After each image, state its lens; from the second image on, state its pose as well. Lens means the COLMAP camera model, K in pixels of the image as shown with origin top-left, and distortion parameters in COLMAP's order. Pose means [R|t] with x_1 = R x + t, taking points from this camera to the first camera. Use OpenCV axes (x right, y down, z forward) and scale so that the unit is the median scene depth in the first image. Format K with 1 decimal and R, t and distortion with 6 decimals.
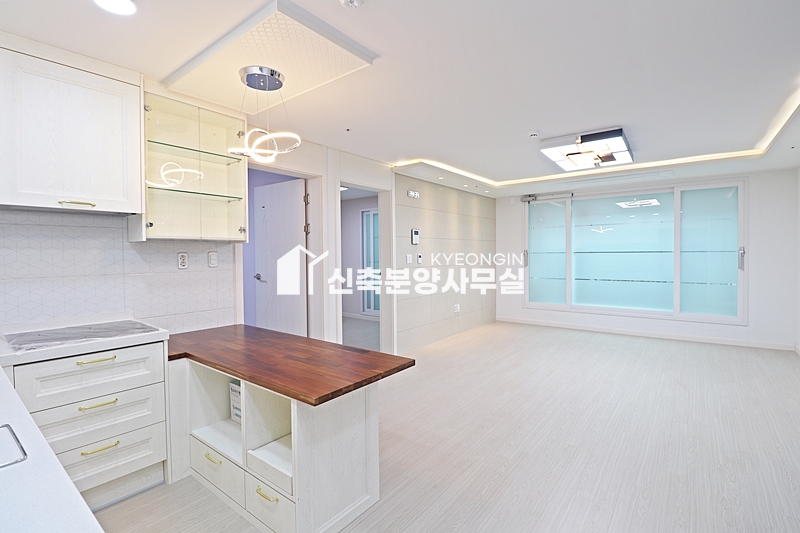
lens RADIAL K [[373.1, 0, 400.0], [0, 373.1, 261.6], [0, 0, 1]] dist [0.000188, -0.014253]
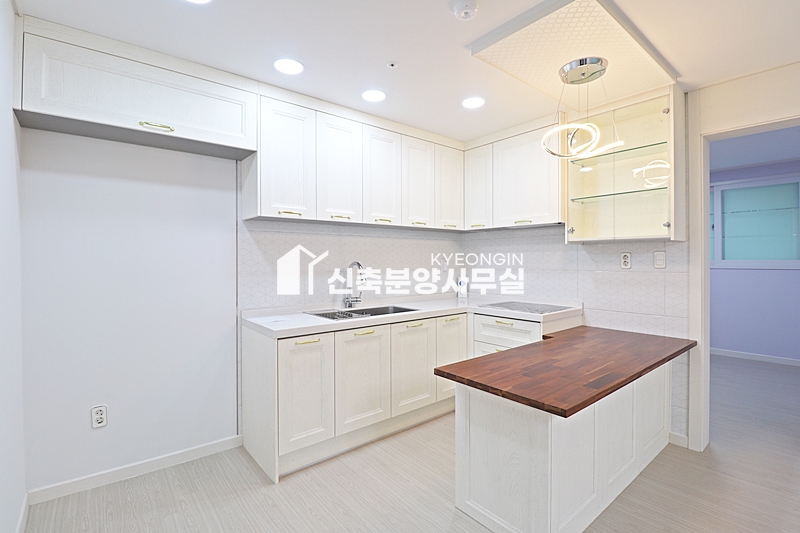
lens RADIAL K [[373.1, 0, 400.0], [0, 373.1, 261.6], [0, 0, 1]] dist [0.000188, -0.014253]
pose [[-0.219077, 0.013661, -0.975612, 0.399060], [-0.014775, 0.999741, 0.017317, -0.005938], [0.975596, 0.018209, -0.218819, 0.448809]]
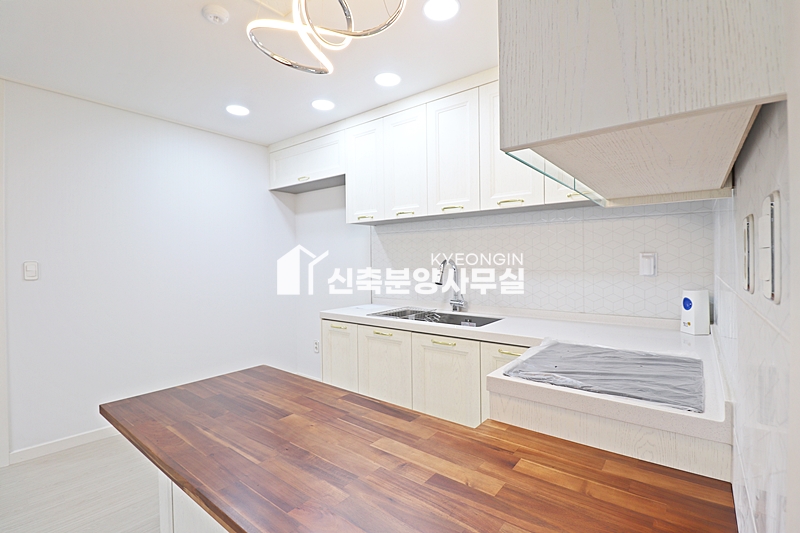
lens RADIAL K [[373.1, 0, 400.0], [0, 373.1, 261.6], [0, 0, 1]] dist [0.000188, -0.014253]
pose [[-0.999793, 0.019353, 0.006212, -0.276814], [0.019511, 0.999463, 0.026342, -0.005615], [-0.005699, 0.026458, -0.999634, 0.883627]]
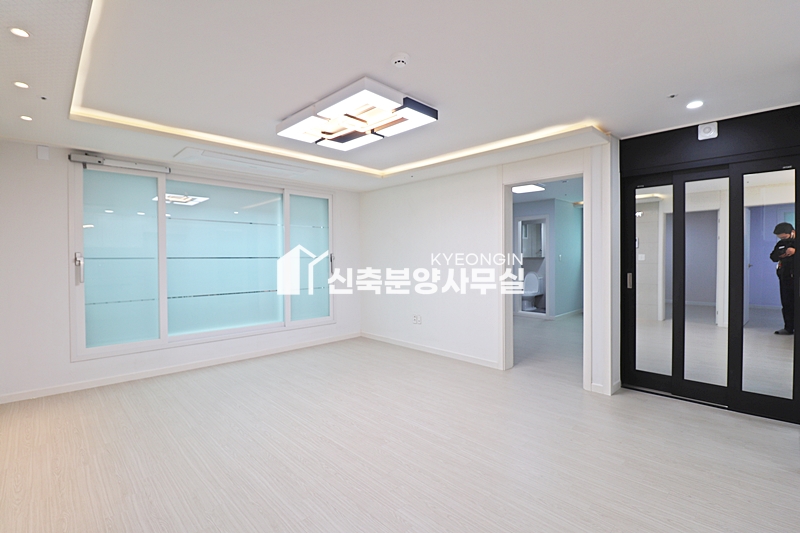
lens RADIAL K [[373.1, 0, 400.0], [0, 373.1, 261.6], [0, 0, 1]] dist [0.000188, -0.014253]
pose [[0.136743, -0.000539, 0.990606, -0.225301], [0.024769, 0.999689, -0.002875, -0.009287], [-0.990297, 0.024930, 0.136714, 0.843598]]
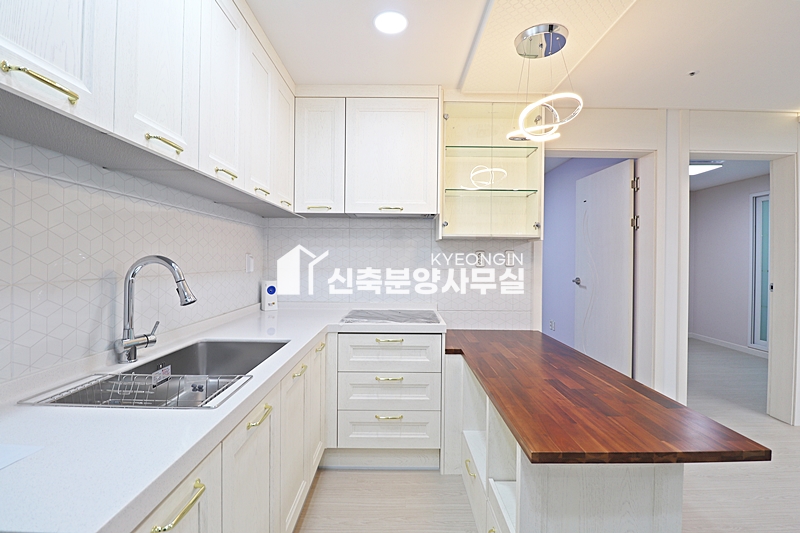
lens RADIAL K [[373.1, 0, 400.0], [0, 373.1, 261.6], [0, 0, 1]] dist [0.000188, -0.014253]
pose [[0.616965, 0.018965, -0.786762, 0.061091], [-0.030643, 0.999530, 0.000064, 0.008365], [0.786394, 0.024069, 0.617257, 0.144290]]
